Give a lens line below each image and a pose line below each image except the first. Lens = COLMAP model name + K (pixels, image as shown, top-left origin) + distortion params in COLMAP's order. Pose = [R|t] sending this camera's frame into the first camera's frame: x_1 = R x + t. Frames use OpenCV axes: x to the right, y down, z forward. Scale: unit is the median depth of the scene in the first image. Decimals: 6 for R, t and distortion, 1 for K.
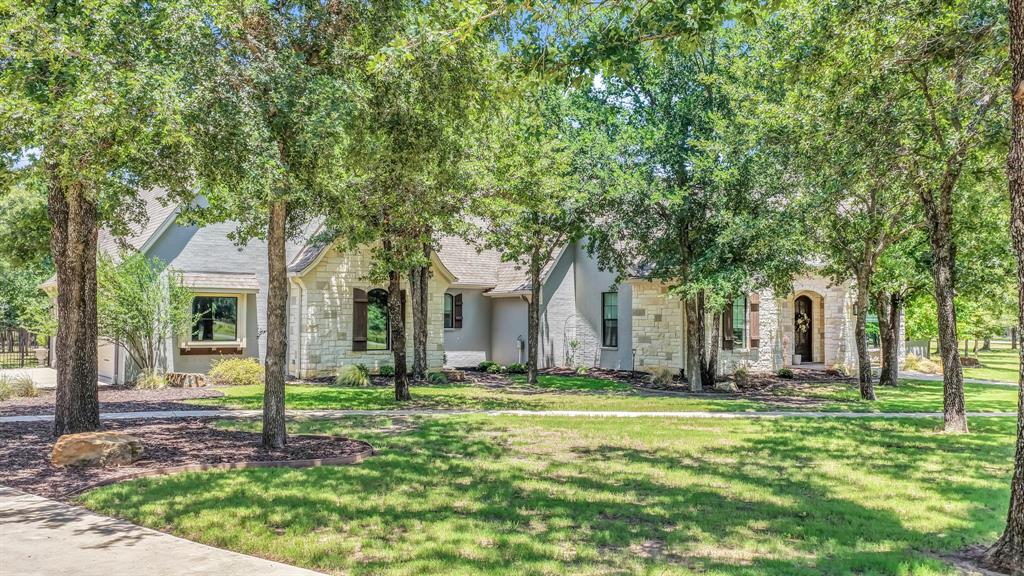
lens RADIAL K [[856.9, 0, 512.4], [0, 856.9, 288.5], [0, 0, 1]] dist [-0.000068, 0.028010]
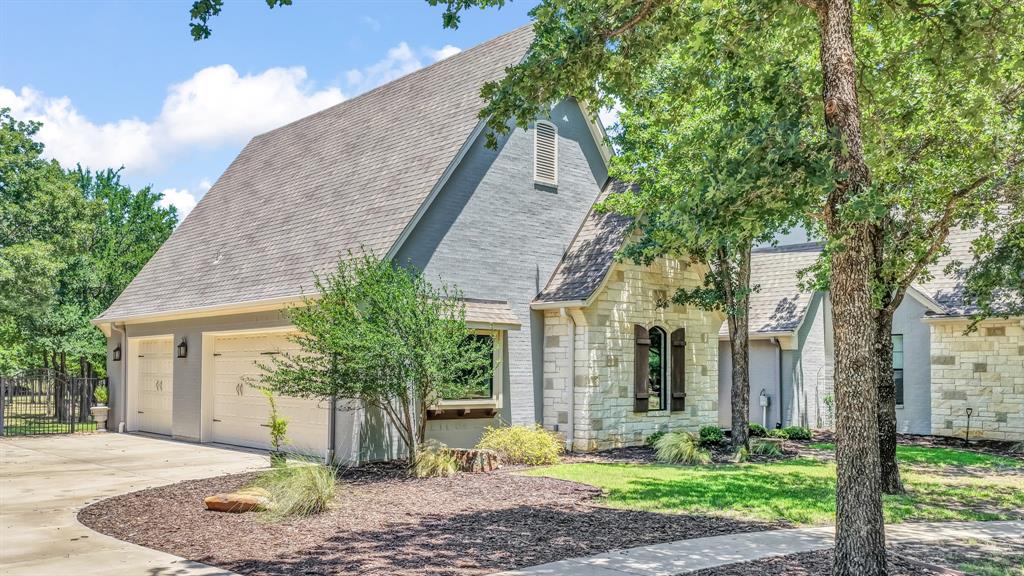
lens RADIAL K [[856.9, 0, 511.7], [0, 856.9, 291.4], [0, 0, 1]] dist [-0.000068, 0.028010]
pose [[0.992942, 0.013702, 0.117810, -0.379206], [-0.007352, 0.998505, -0.054170, 0.011657], [-0.118376, 0.052921, 0.991558, 0.298743]]
